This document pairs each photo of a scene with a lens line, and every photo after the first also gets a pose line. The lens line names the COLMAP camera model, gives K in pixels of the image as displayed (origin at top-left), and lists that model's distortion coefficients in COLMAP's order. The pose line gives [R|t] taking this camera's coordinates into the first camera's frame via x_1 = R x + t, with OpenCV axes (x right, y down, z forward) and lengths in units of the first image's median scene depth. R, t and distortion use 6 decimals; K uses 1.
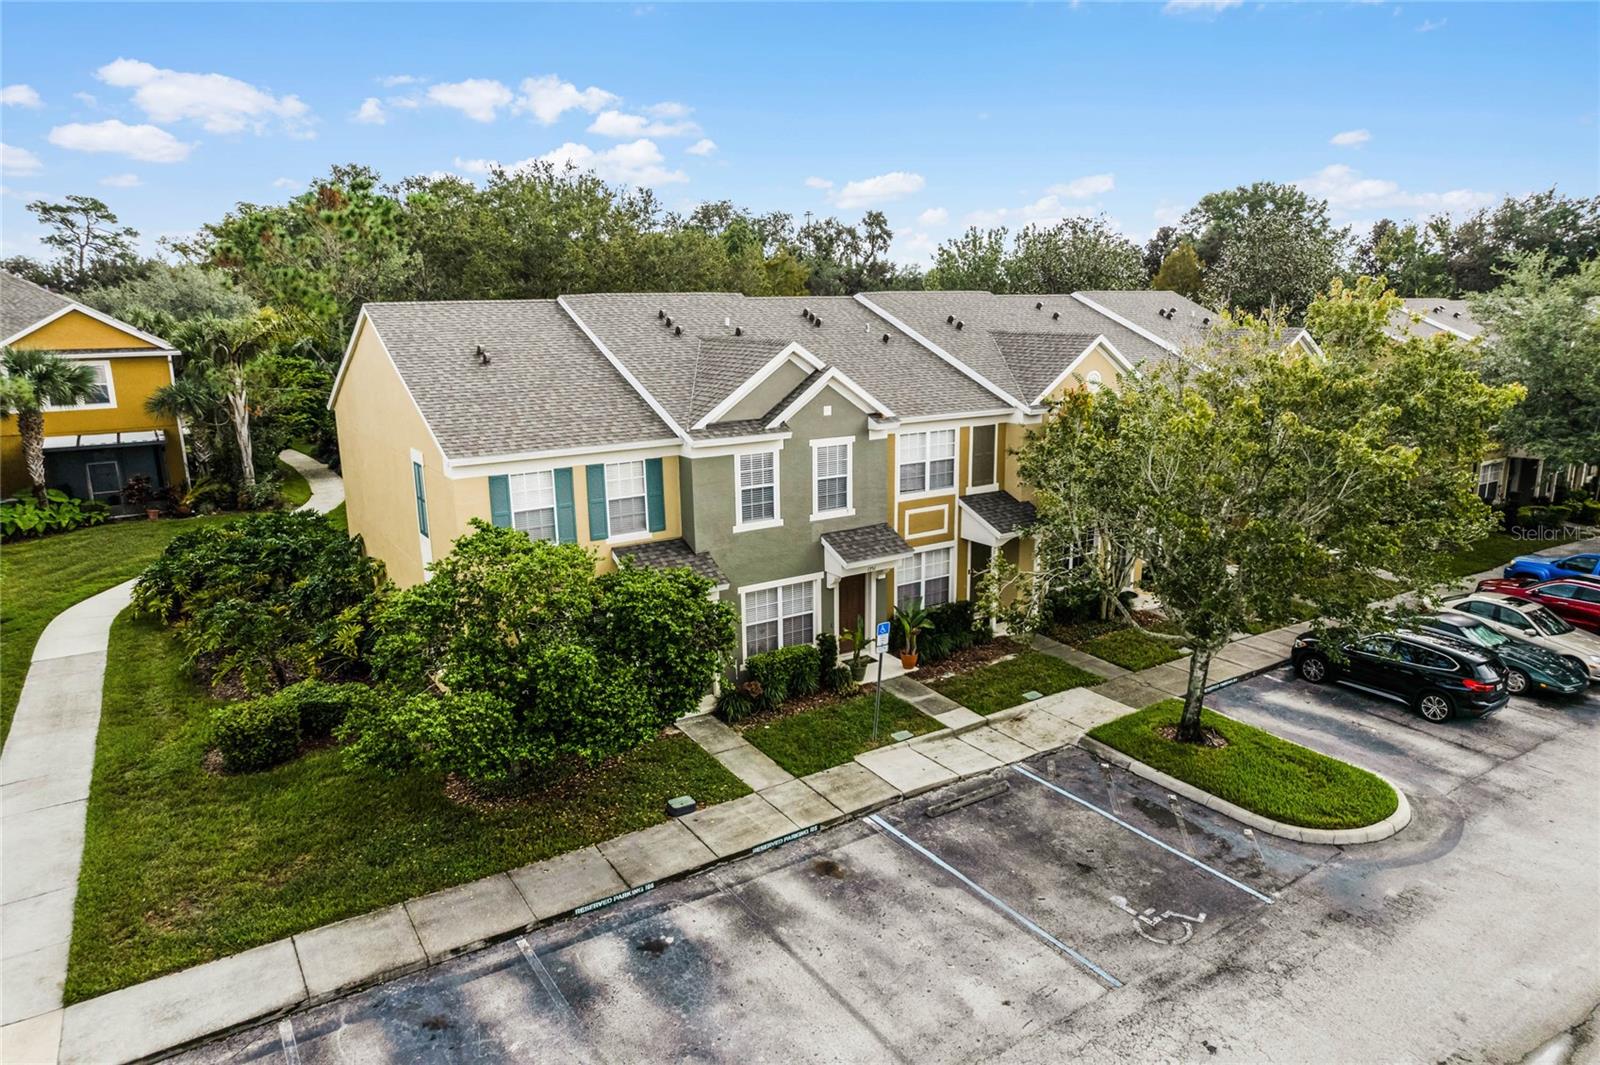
lens RADIAL K [[1027.0, 0, 813.7], [0, 1027.0, 526.7], [0, 0, 1]] dist [-0.079544, 0.069188]
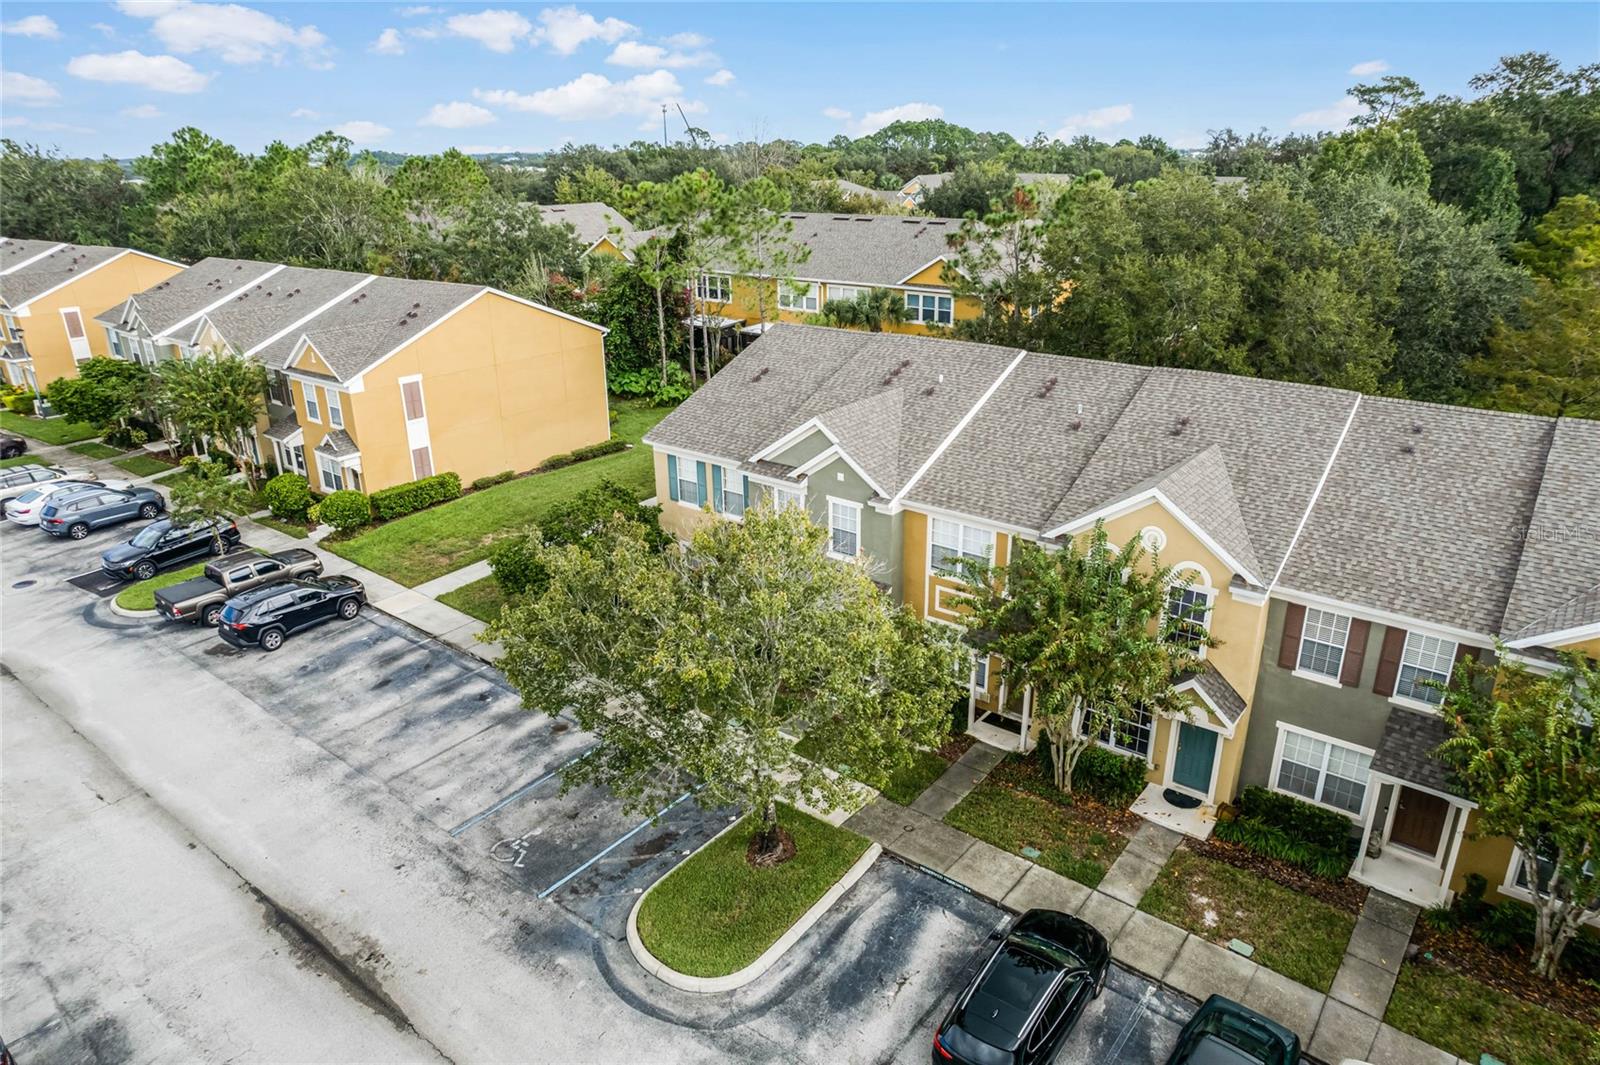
lens RADIAL K [[1027.0, 0, 813.7], [0, 1027.0, 526.7], [0, 0, 1]] dist [-0.079544, 0.069188]
pose [[0.309707, 0.340027, -0.887955, 1.208405], [-0.199290, 0.936342, 0.289046, -0.440091], [0.929712, 0.087441, 0.357756, 0.580865]]
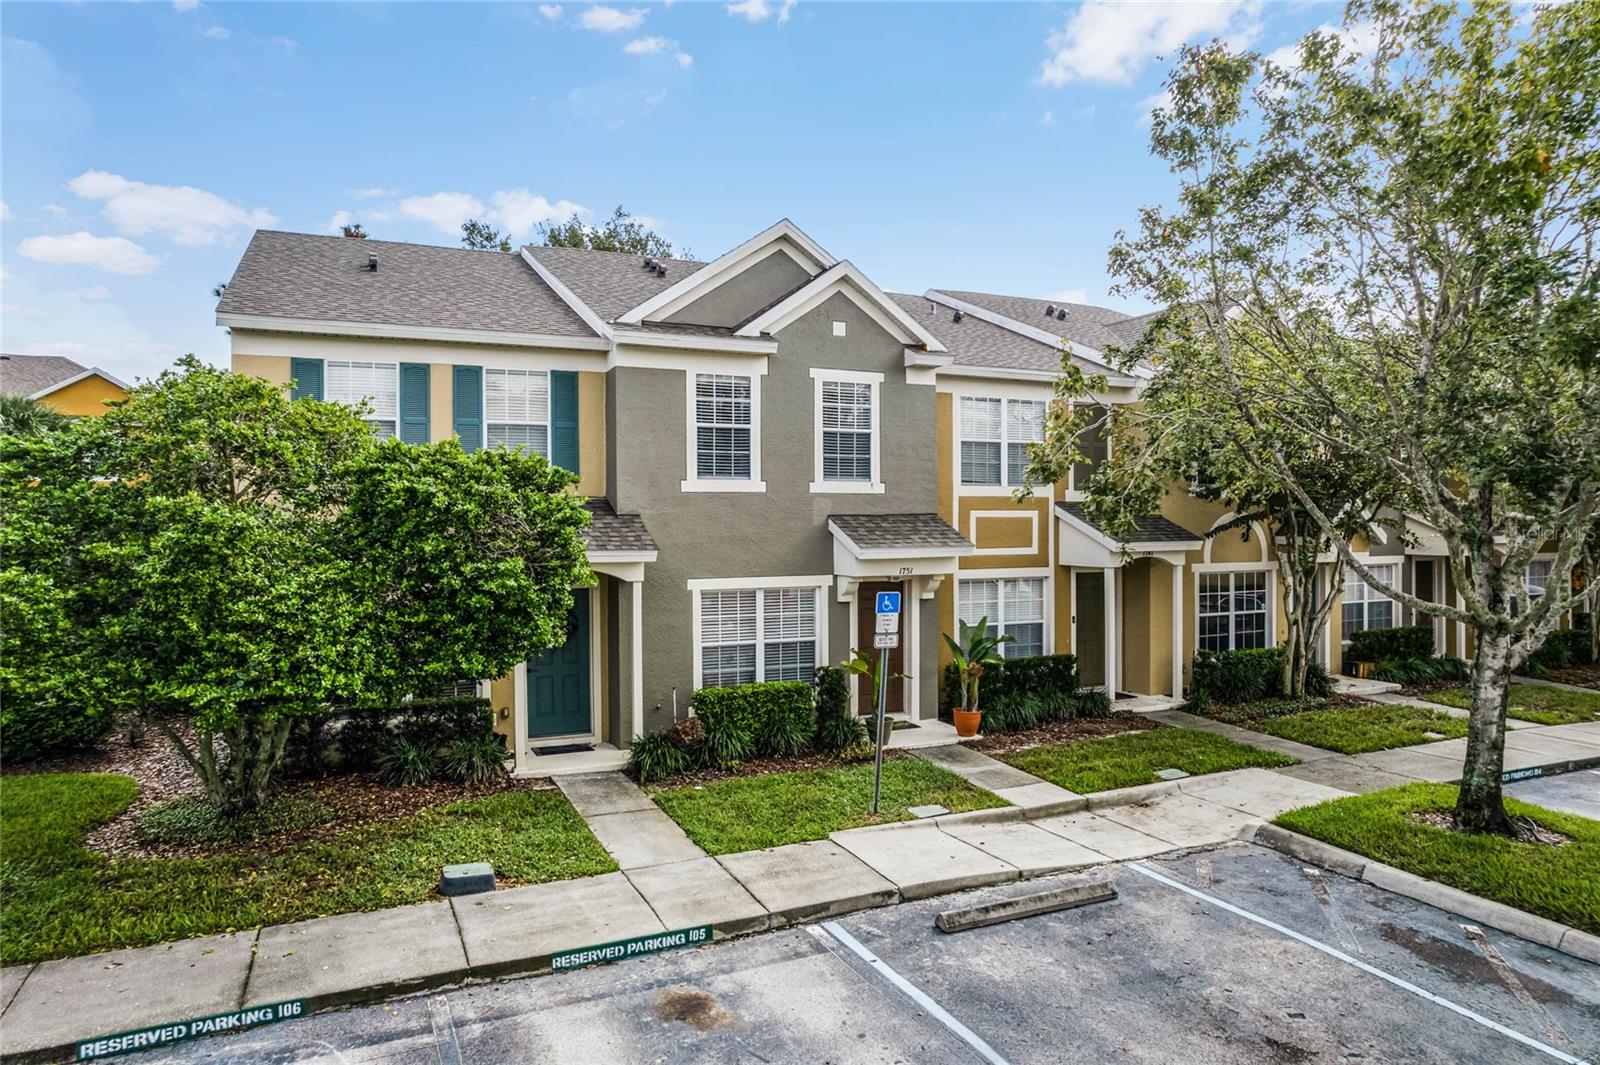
lens RADIAL K [[1027.0, 0, 813.7], [0, 1027.0, 526.7], [0, 0, 1]] dist [-0.079544, 0.069188]
pose [[0.989148, 0.004154, -0.146865, 0.104131], [-0.035554, 0.976658, -0.211838, 0.169786], [0.142557, 0.214761, 0.966207, 0.407219]]
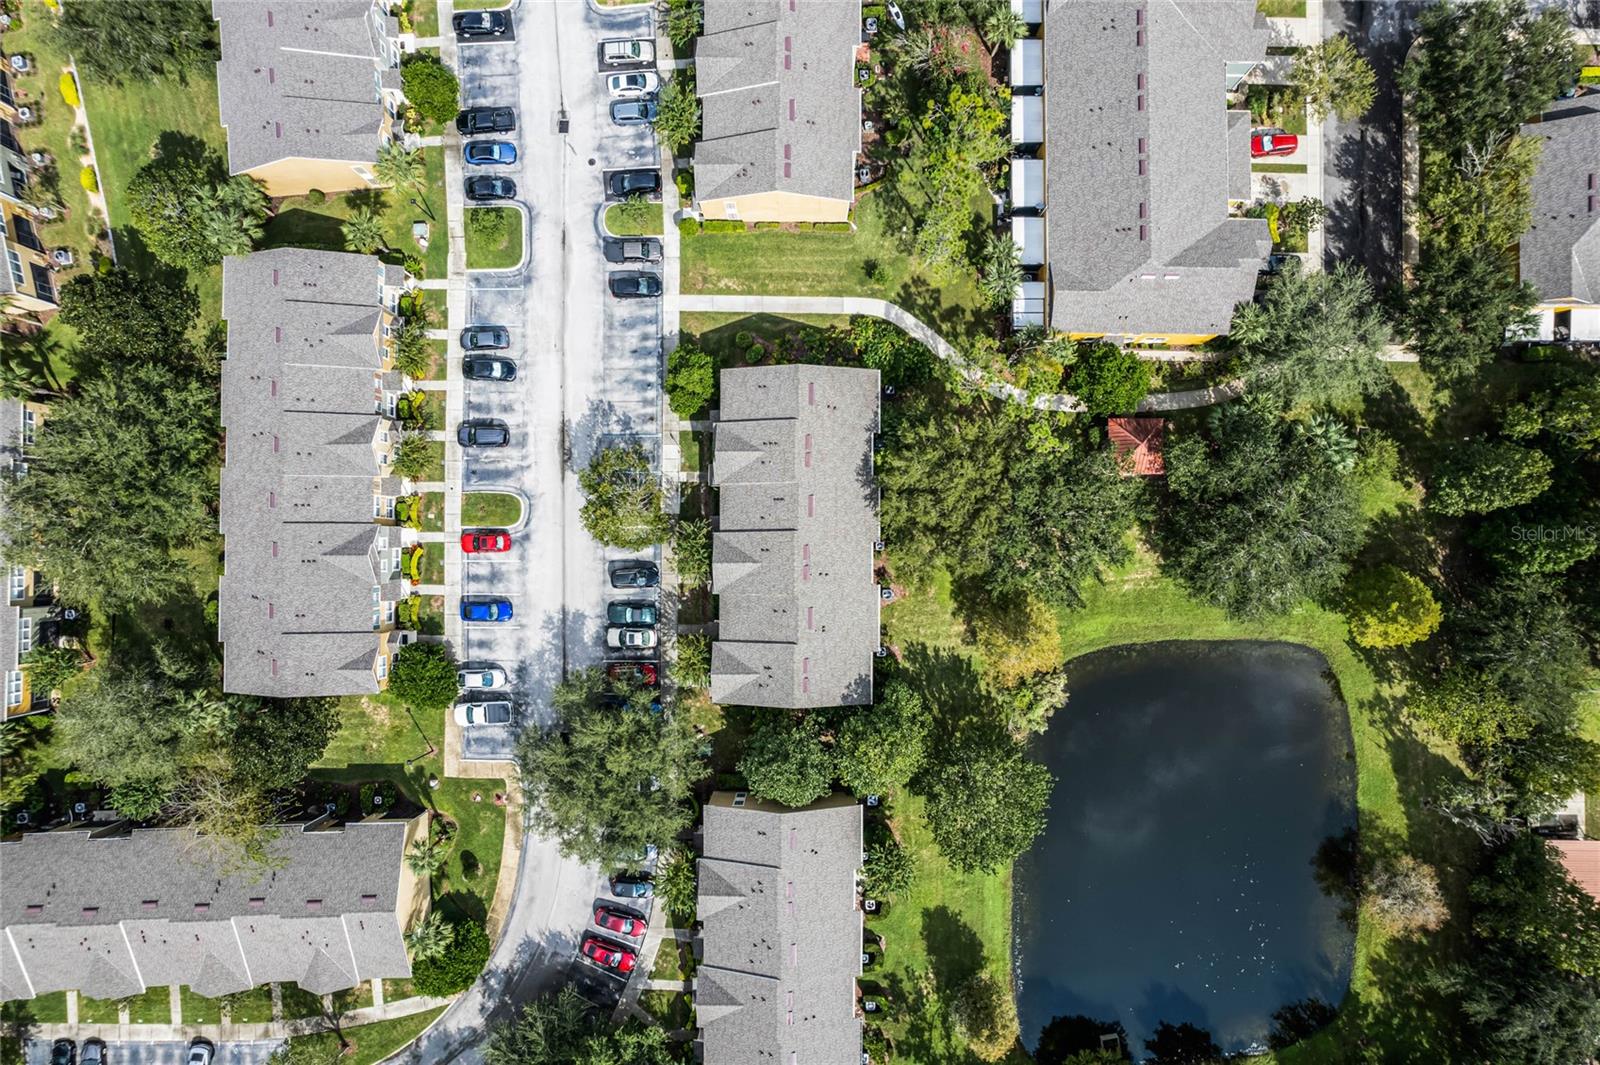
lens RADIAL K [[1027.0, 0, 813.7], [0, 1027.0, 526.7], [0, 0, 1]] dist [-0.079544, 0.069188]
pose [[-0.559030, 0.829141, -0.003171, 0.019636], [-0.176471, -0.115244, 0.977536, -4.358848], [0.810150, 0.547032, 0.210744, 0.660532]]
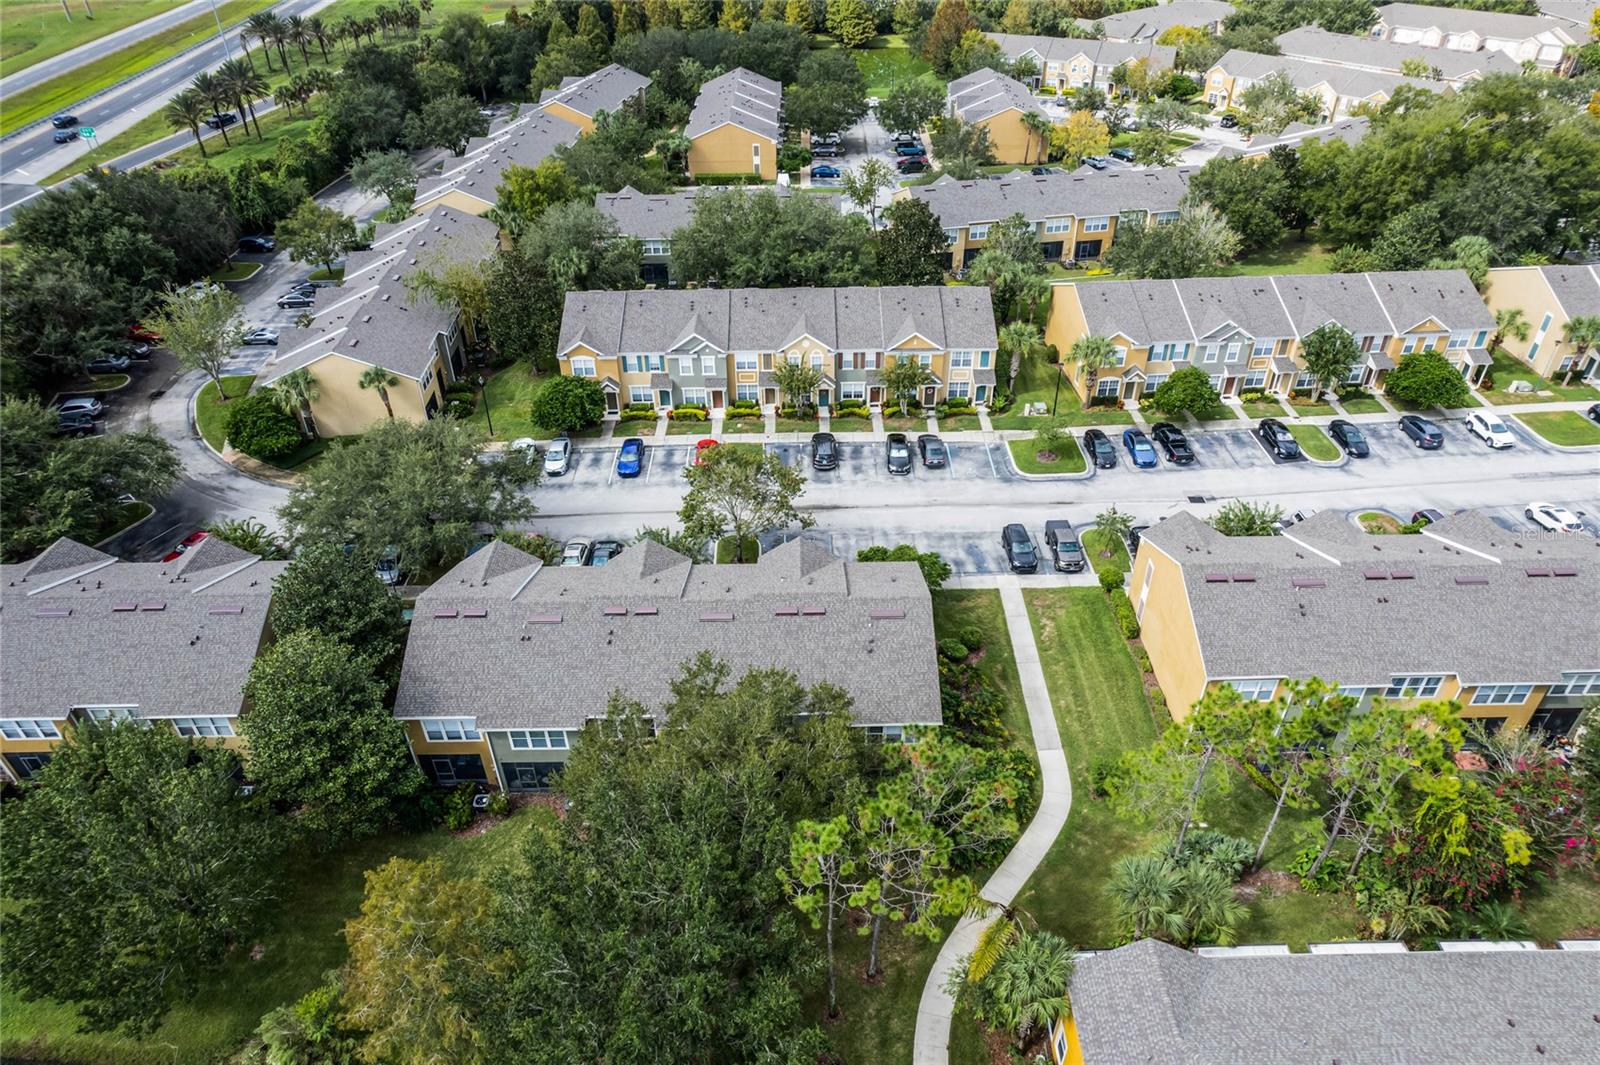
lens RADIAL K [[1027.0, 0, 813.7], [0, 1027.0, 526.7], [0, 0, 1]] dist [-0.079544, 0.069188]
pose [[-0.840277, -0.301117, 0.450847, -1.414338], [0.132920, 0.691782, 0.709768, -2.367570], [-0.525611, 0.656328, -0.541264, 2.651969]]
